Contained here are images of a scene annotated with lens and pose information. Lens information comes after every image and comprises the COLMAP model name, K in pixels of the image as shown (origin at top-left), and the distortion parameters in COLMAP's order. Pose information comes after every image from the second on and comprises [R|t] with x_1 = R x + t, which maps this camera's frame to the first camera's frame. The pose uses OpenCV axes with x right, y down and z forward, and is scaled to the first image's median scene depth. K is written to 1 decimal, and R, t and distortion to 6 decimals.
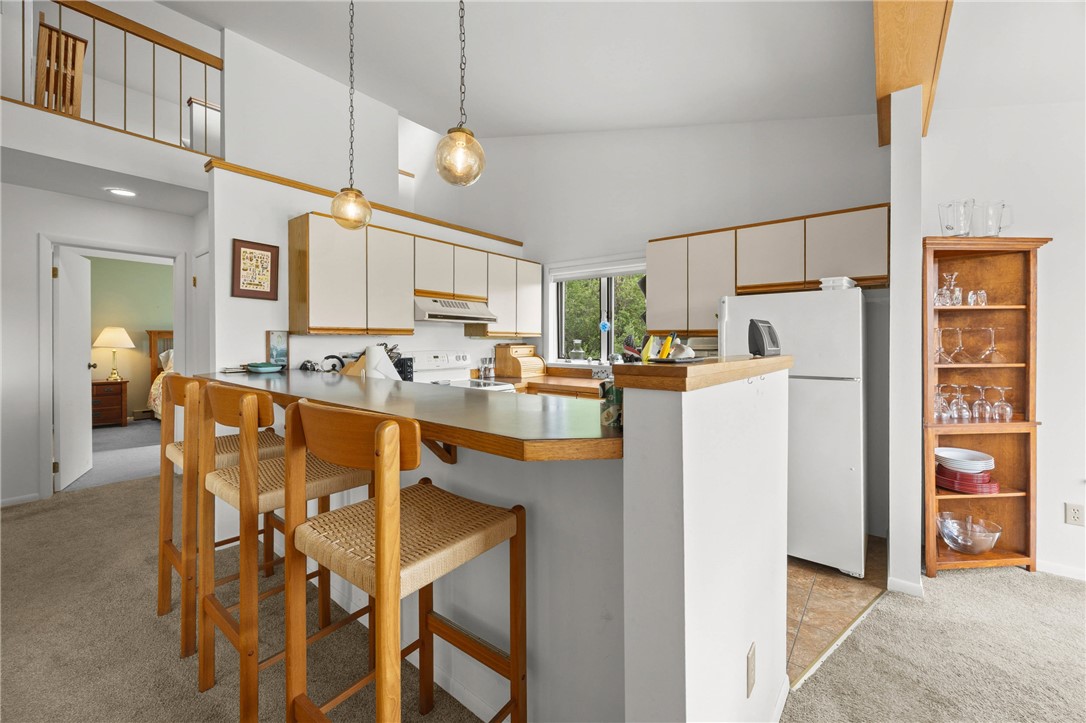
lens RADIAL K [[421.0, 0, 543.3], [0, 421.0, 344.5], [0, 0, 1]] dist [-0.005609, 0.000259]
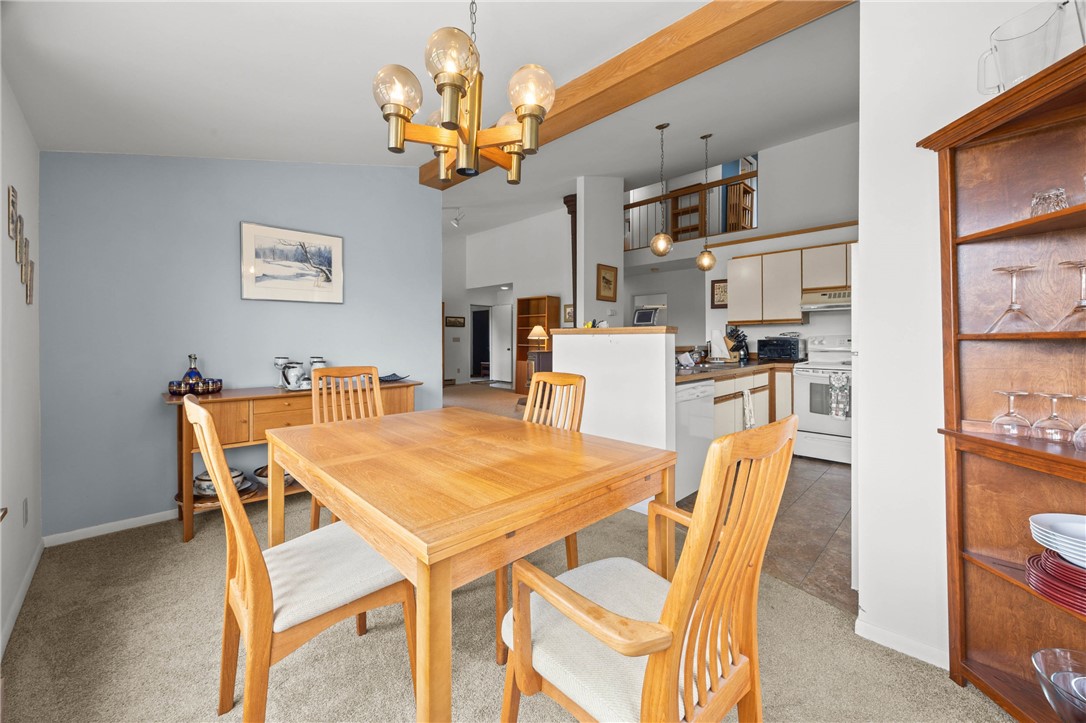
lens RADIAL K [[421.0, 0, 550.4], [0, 421.0, 339.0], [0, 0, 1]] dist [-0.005609, 0.000259]
pose [[-0.087120, -0.004616, -0.996187, 1.855032], [-0.001087, 0.999989, -0.004539, 0.061248], [0.996197, 0.000687, -0.087124, 0.528904]]
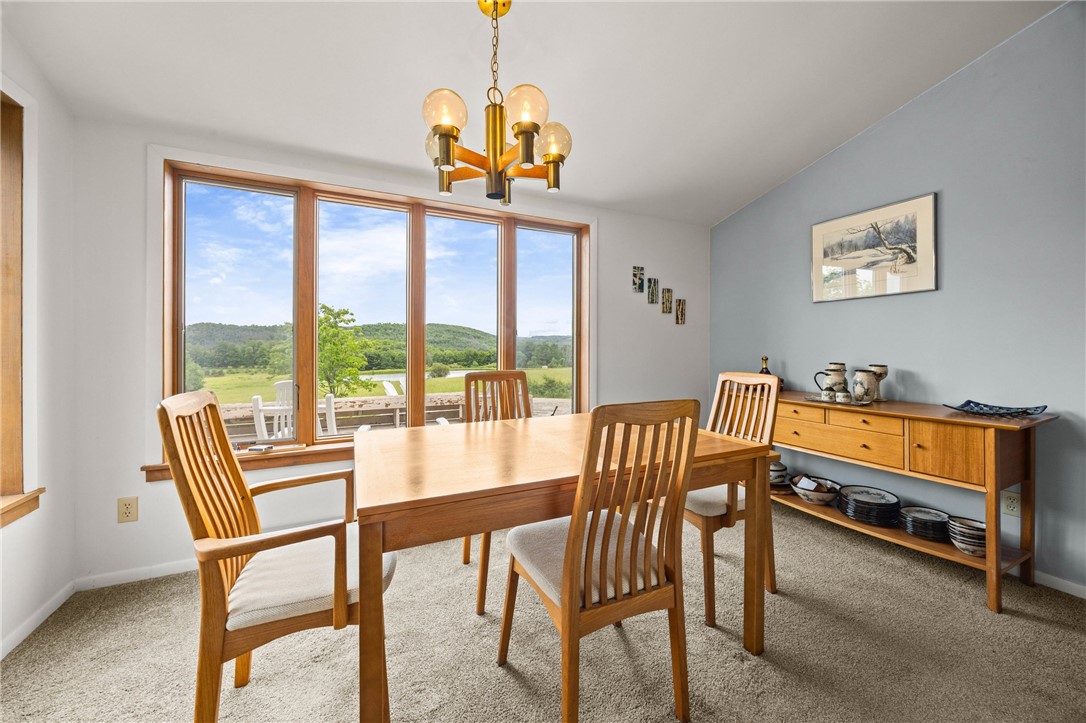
lens RADIAL K [[421.0, 0, 541.3], [0, 421.0, 344.2], [0, 0, 1]] dist [-0.005609, 0.000259]
pose [[-0.910656, 0.000925, 0.413164, 0.734810], [0.000267, 0.999999, -0.001651, 0.062579], [-0.413165, -0.001394, -0.910655, 1.052559]]
